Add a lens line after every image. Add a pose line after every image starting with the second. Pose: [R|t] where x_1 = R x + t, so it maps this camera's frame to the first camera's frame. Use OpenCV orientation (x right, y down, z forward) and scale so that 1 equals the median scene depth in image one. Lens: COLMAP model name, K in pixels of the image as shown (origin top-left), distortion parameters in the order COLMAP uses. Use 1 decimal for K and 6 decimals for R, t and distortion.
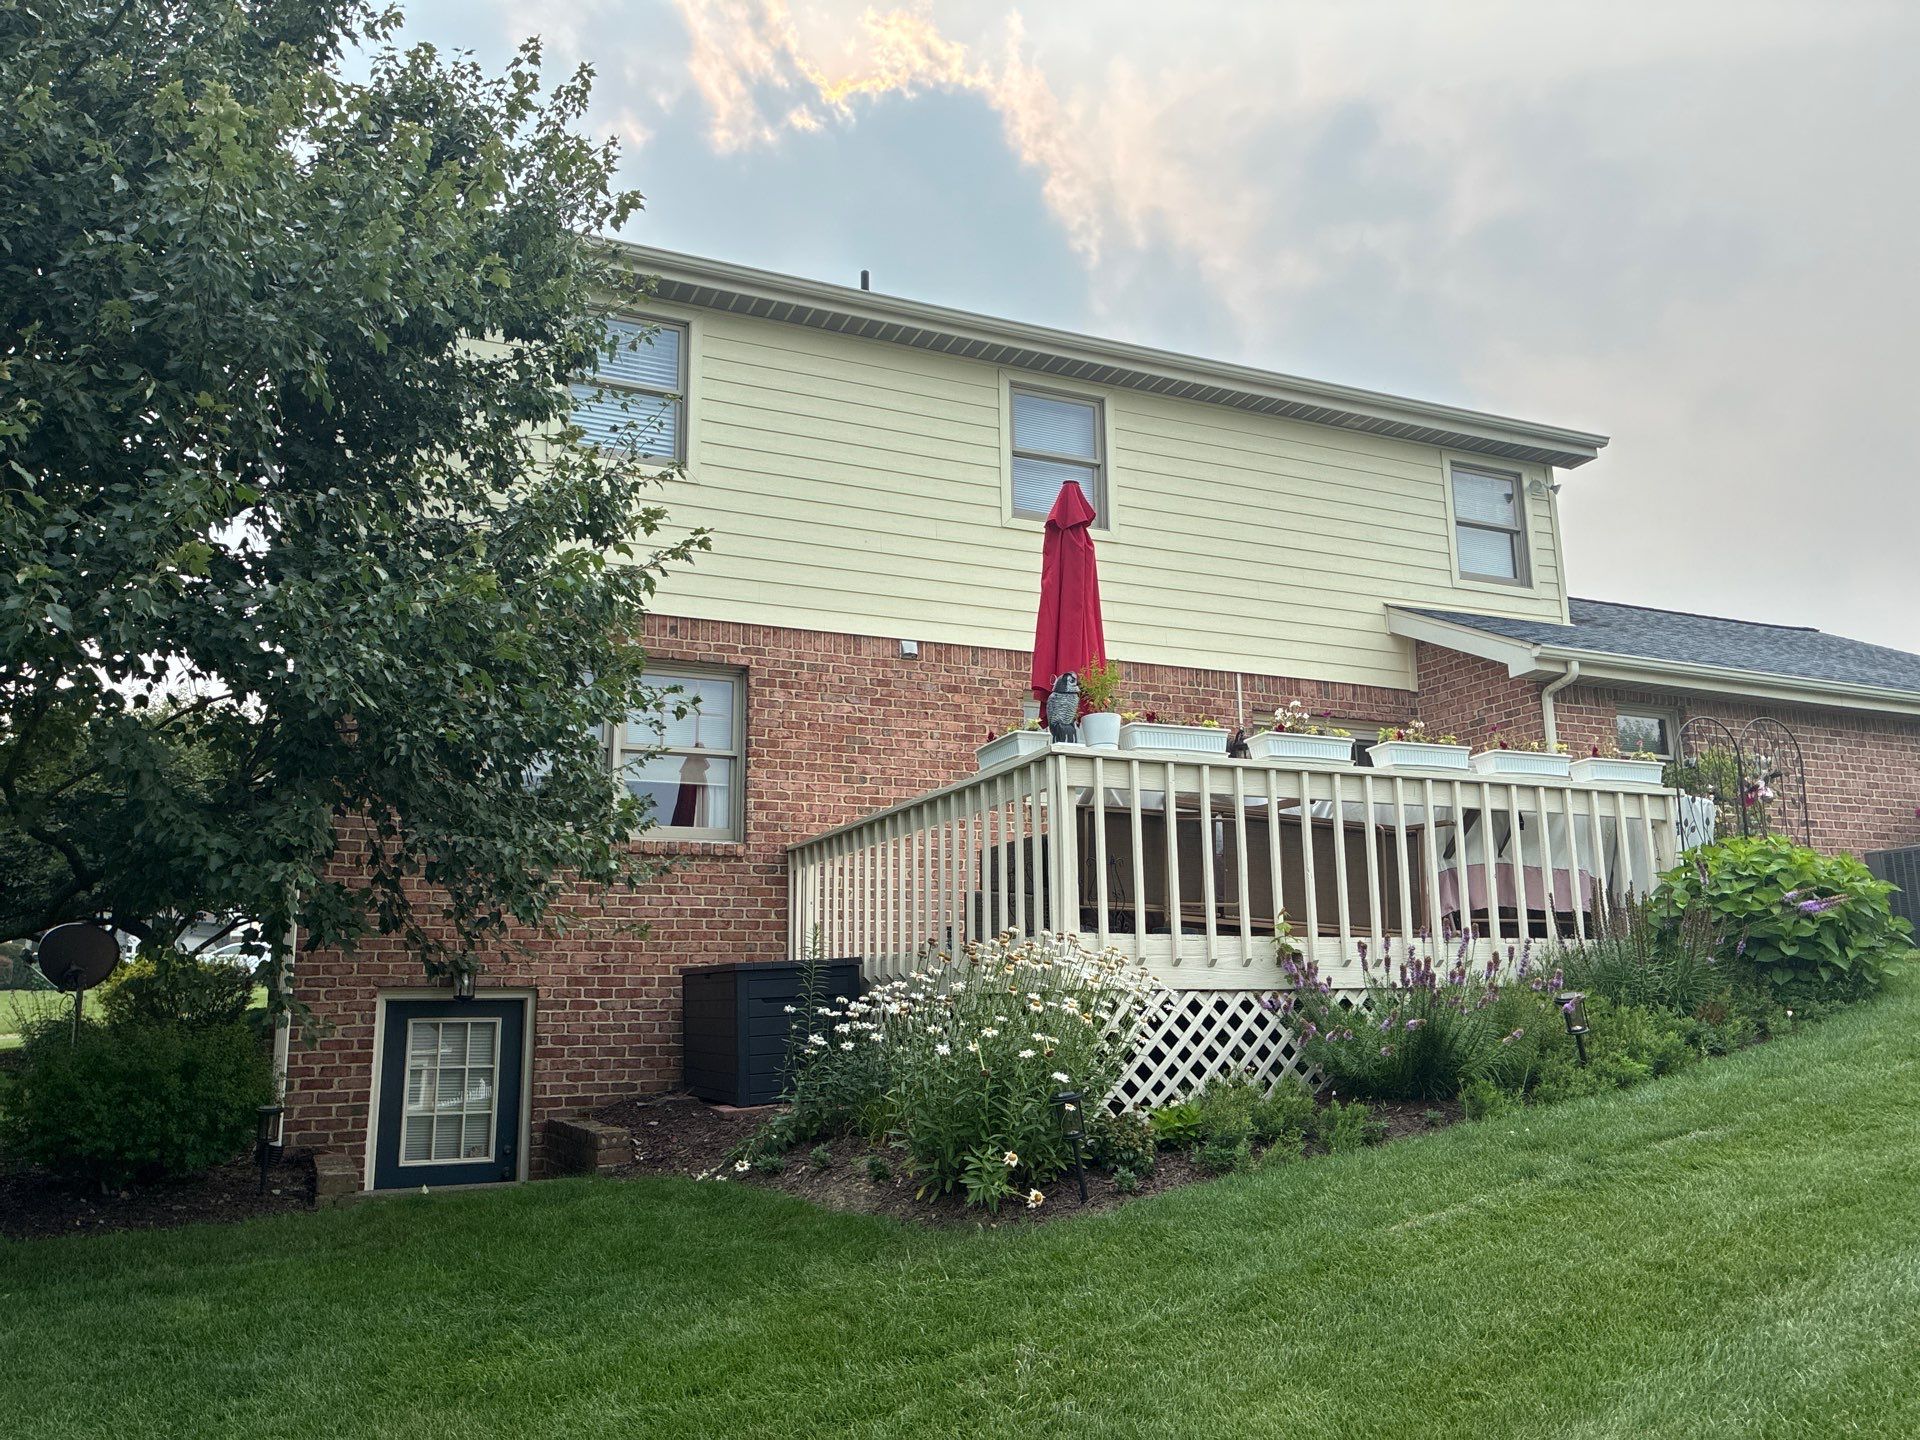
lens RADIAL K [[1465.3, 0, 960.0], [0, 1465.3, 720.0], [0, 0, 1]] dist [0.020396, 0.011843]
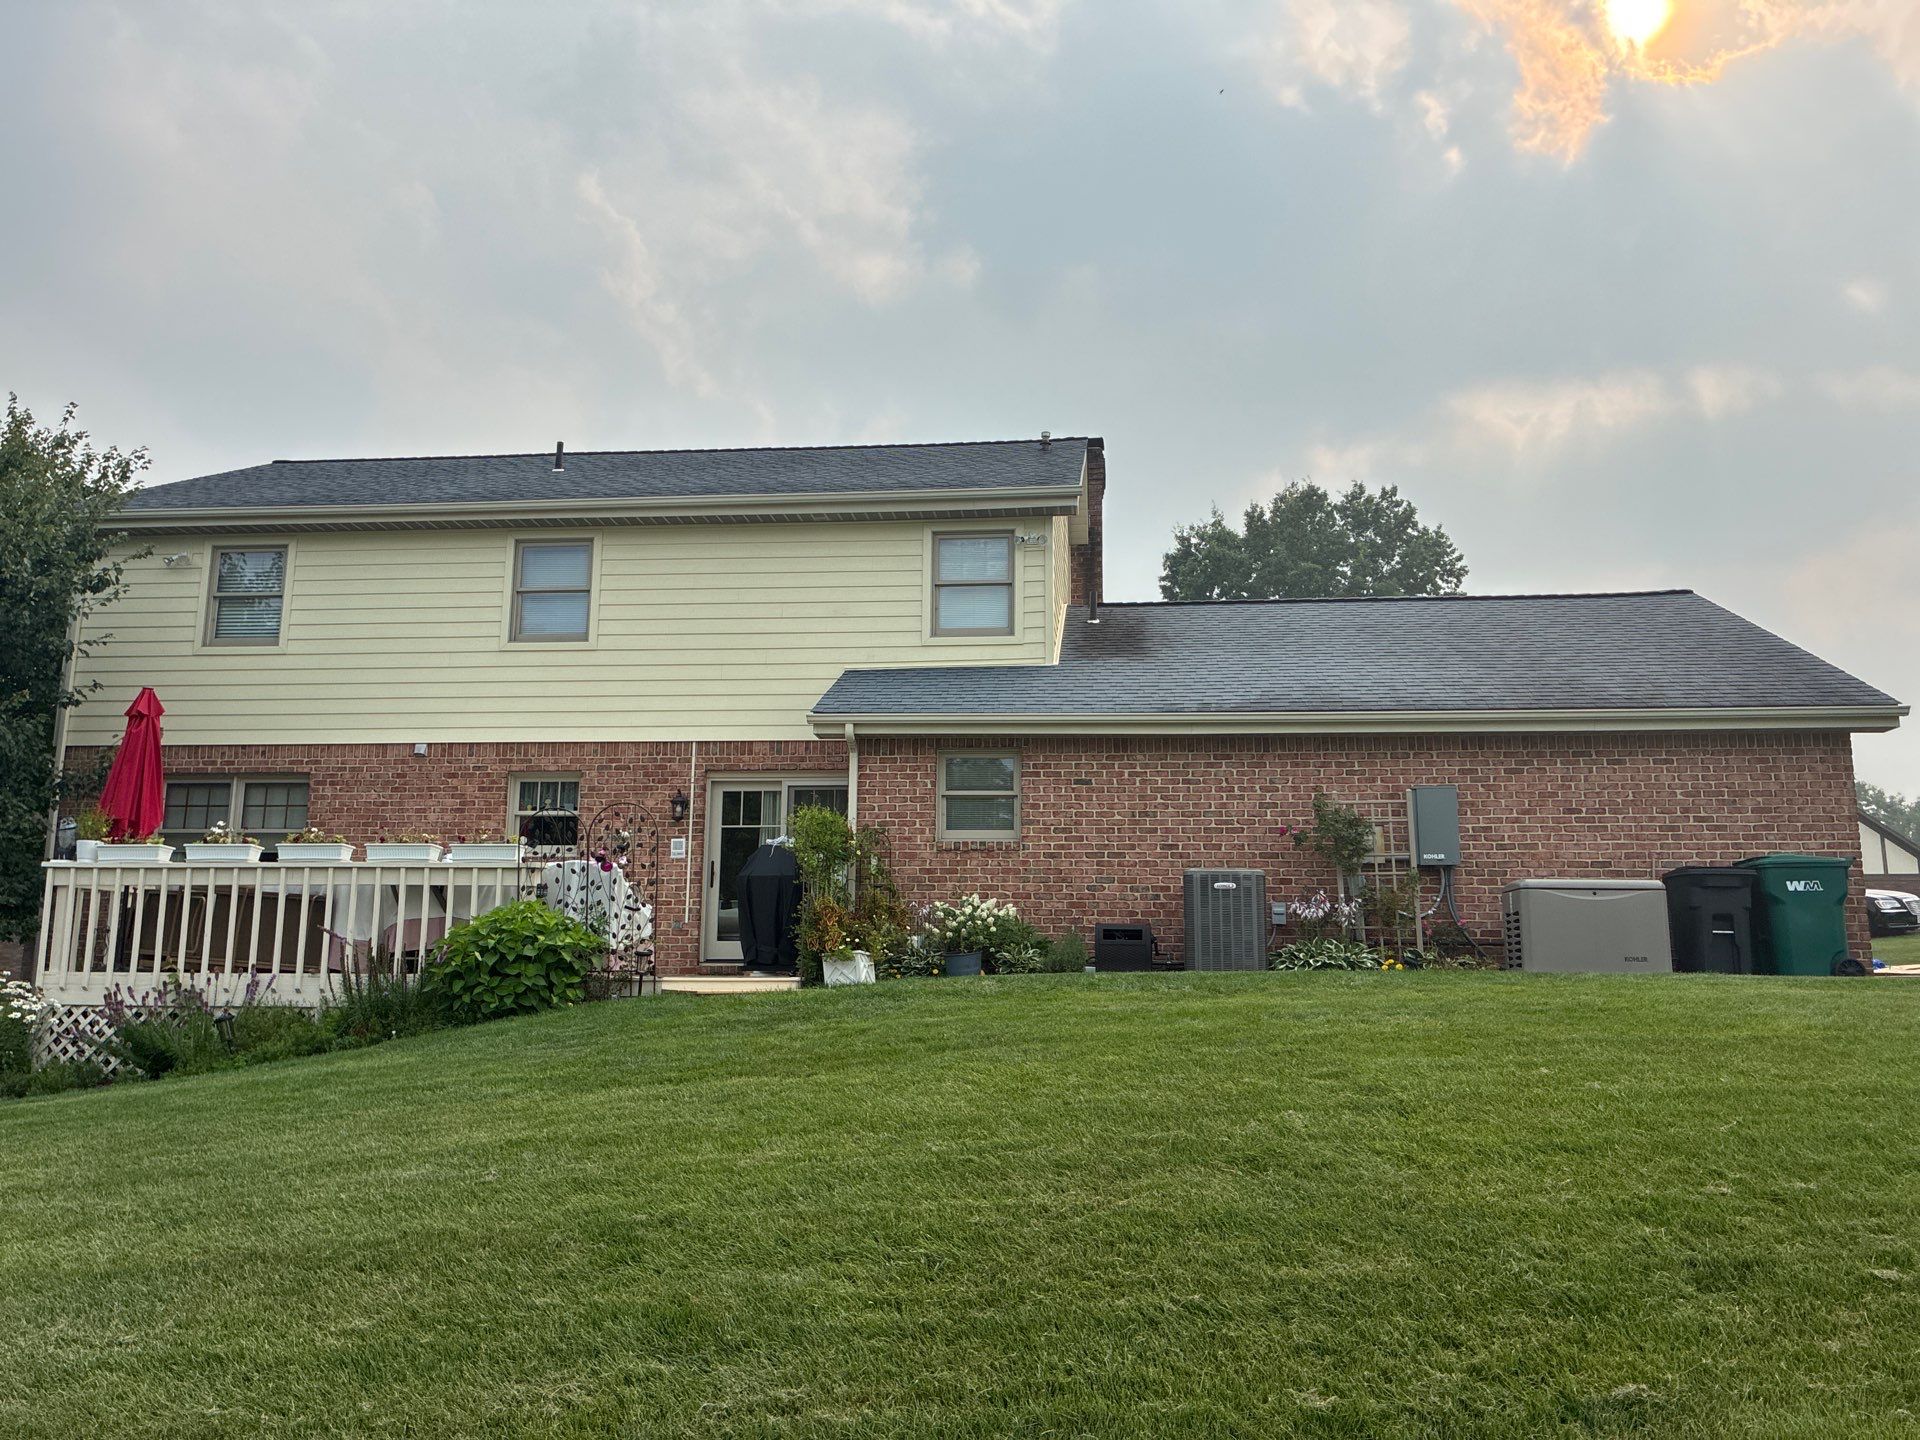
lens RADIAL K [[1459.3, 0, 975.2], [0, 1459.3, 719.9], [0, 0, 1]] dist [0.068002, -0.098445]
pose [[0.862771, -0.064633, -0.501448, 1.700391], [0.079691, 0.996782, 0.008635, -0.069771], [0.499276, -0.047411, 0.865145, 0.053501]]
